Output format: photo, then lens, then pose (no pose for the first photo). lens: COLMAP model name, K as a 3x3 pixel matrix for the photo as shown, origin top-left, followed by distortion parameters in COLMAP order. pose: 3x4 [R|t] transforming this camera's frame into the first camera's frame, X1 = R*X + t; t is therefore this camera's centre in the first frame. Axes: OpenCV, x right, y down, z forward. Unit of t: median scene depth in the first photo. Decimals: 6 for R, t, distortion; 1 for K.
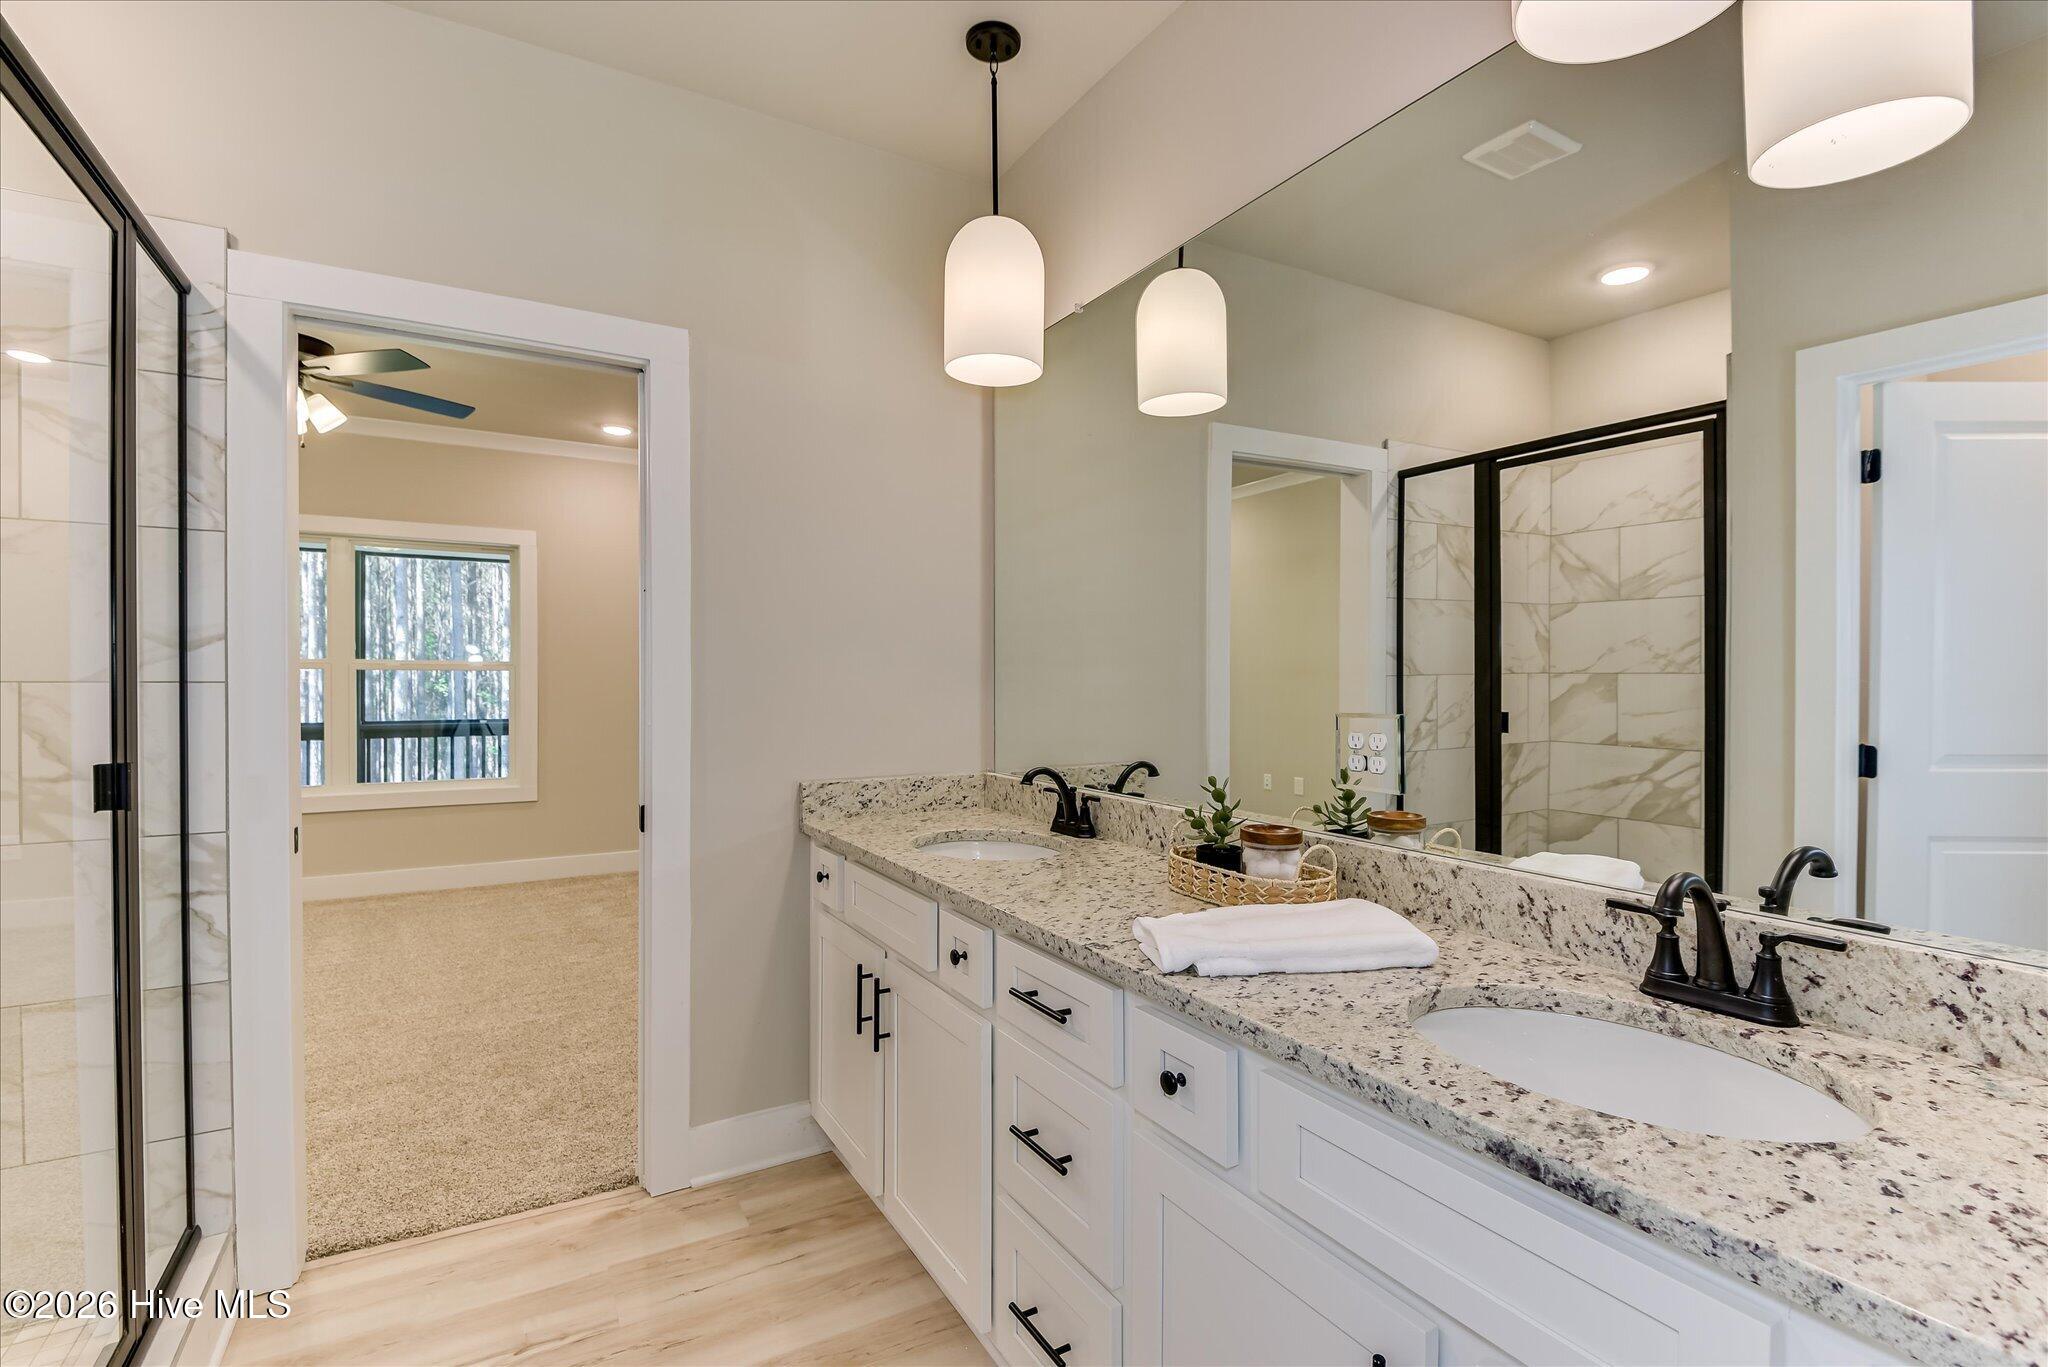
lens RADIAL K [[947.7, 0, 1032.5], [0, 947.7, 686.3], [0, 0, 1]] dist [0.038234, -0.028410]
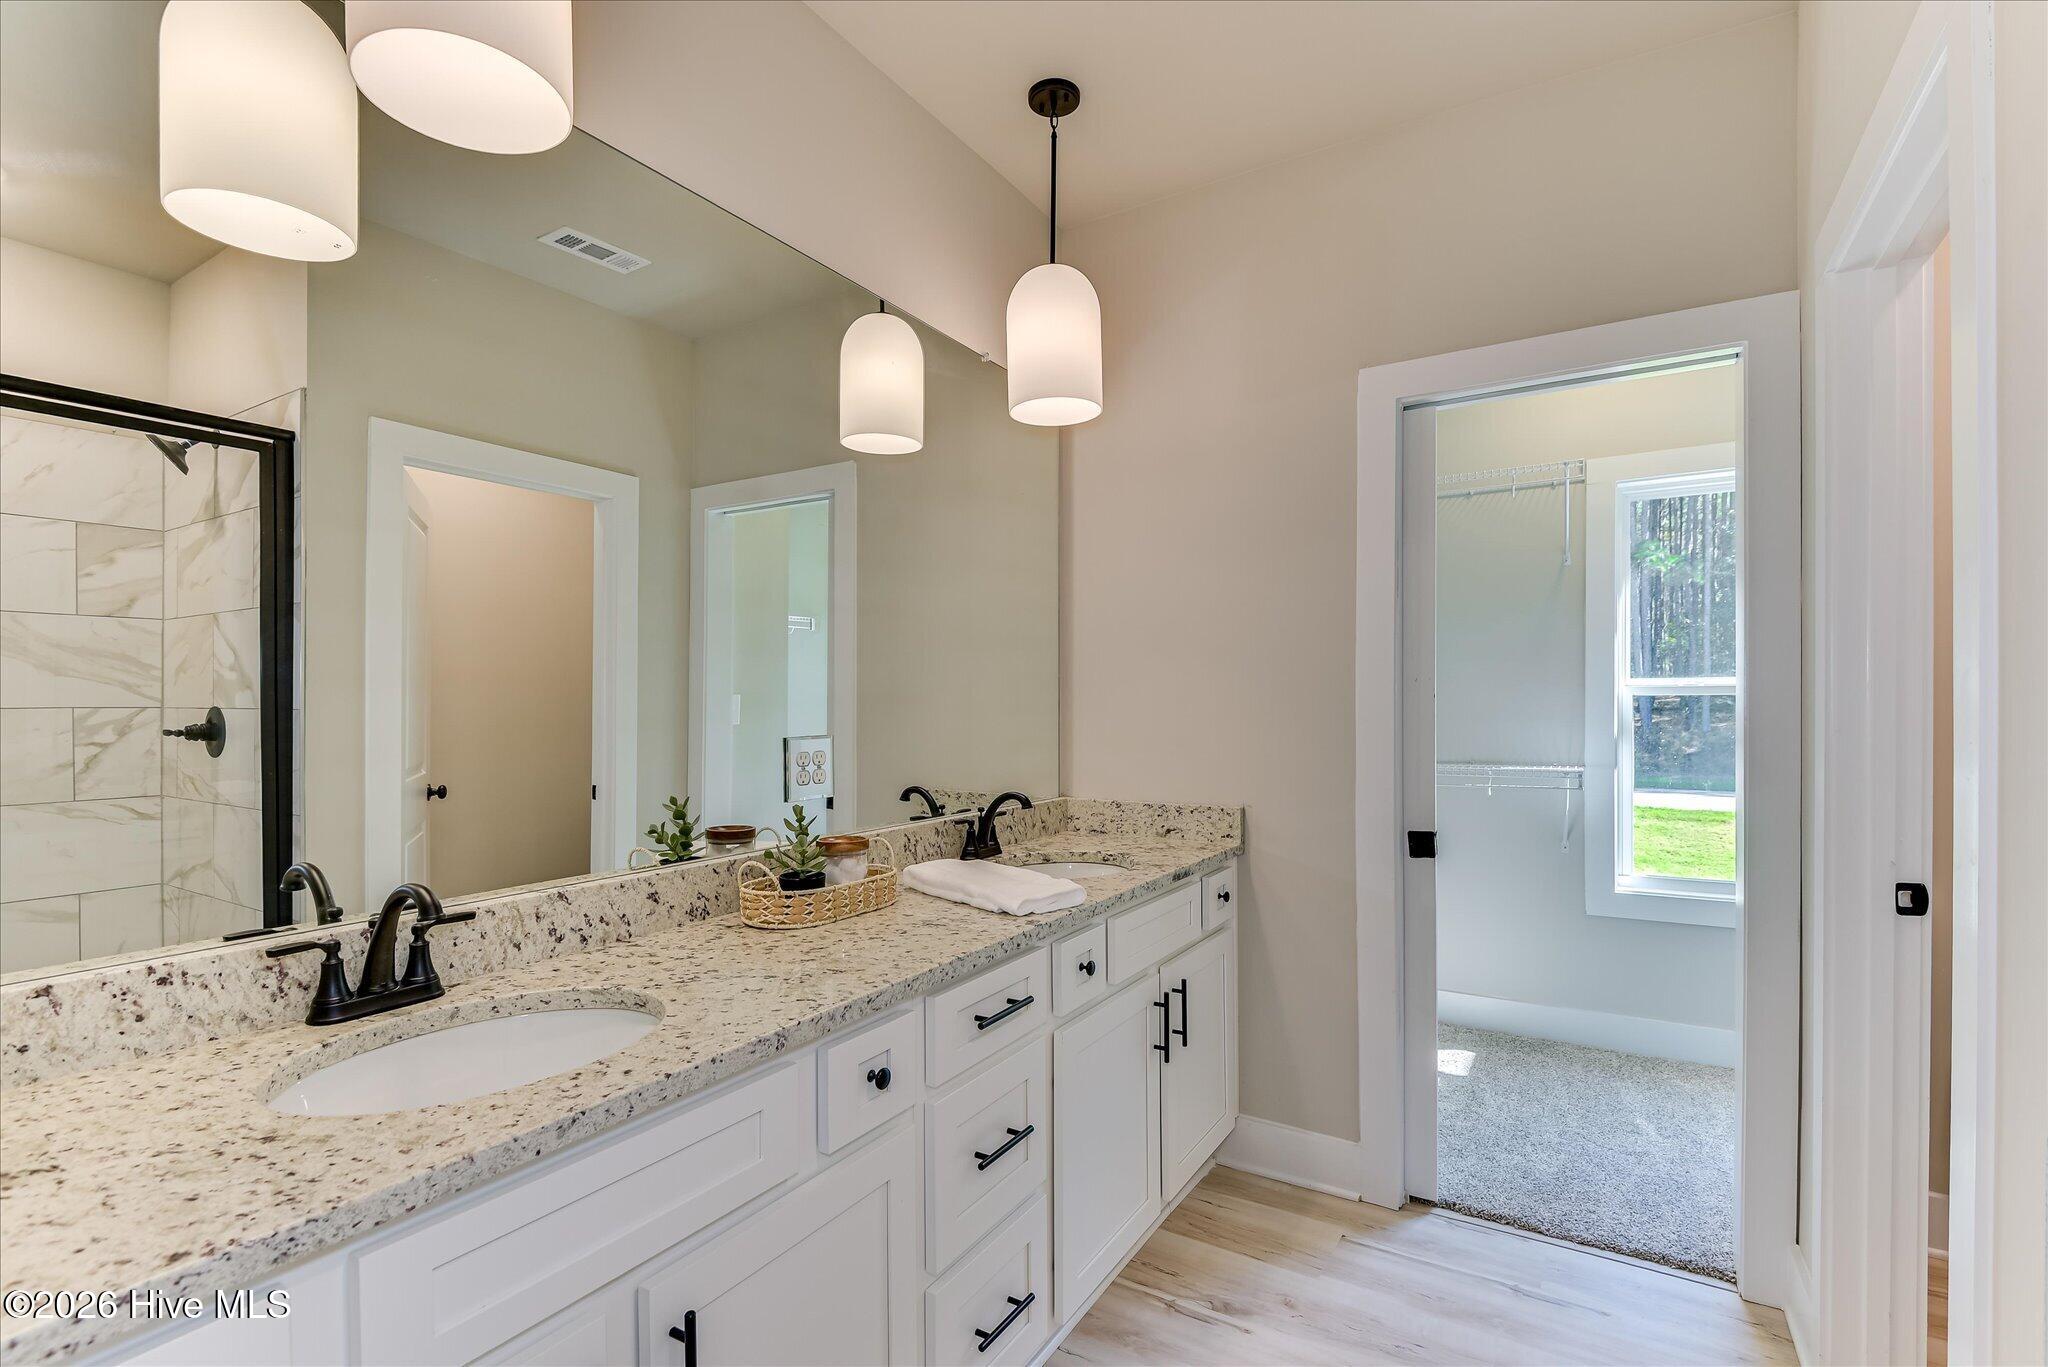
lens RADIAL K [[947.7, 0, 1032.5], [0, 947.7, 686.3], [0, 0, 1]] dist [0.038234, -0.028410]
pose [[-0.477449, 0.013617, 0.878554, -0.952176], [0.010164, 0.999899, -0.009974, -0.022960], [-0.878601, 0.004168, -0.477539, 1.473023]]
